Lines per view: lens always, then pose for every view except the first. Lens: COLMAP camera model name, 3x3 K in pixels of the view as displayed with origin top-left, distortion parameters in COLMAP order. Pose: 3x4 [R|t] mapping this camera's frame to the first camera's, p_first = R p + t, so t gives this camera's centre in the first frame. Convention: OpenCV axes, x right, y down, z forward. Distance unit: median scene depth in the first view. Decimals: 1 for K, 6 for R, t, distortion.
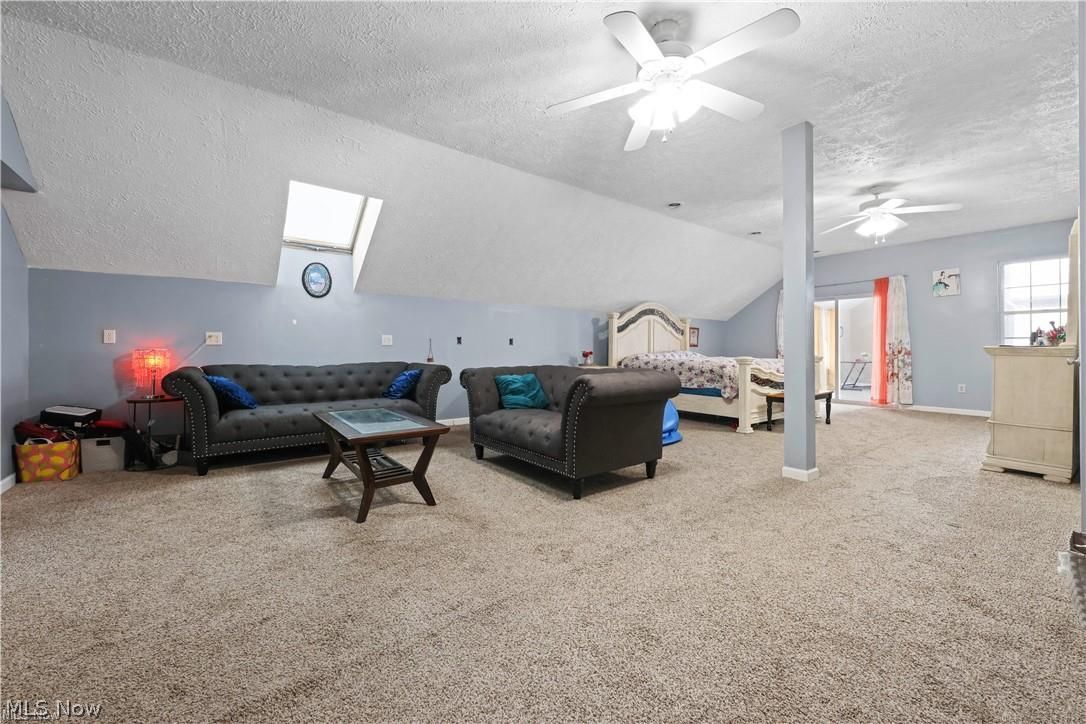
lens RADIAL K [[422.9, 0, 541.2], [0, 422.9, 351.3], [0, 0, 1]] dist [-0.002147, -0.001401]
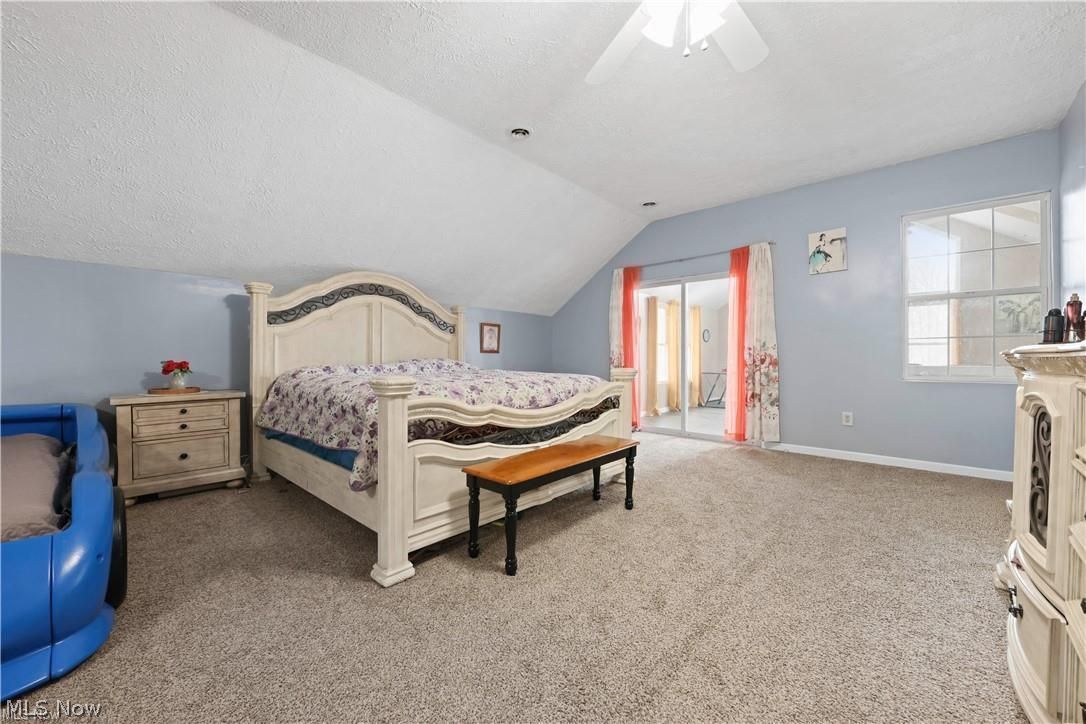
lens RADIAL K [[422.9, 0, 538.8], [0, 422.9, 367.0], [0, 0, 1]] dist [-0.002147, -0.001401]
pose [[0.979606, -0.004750, 0.200872, 0.382385], [0.001541, 0.999869, 0.016127, -0.000045], [-0.200922, -0.015488, 0.979485, 0.433600]]
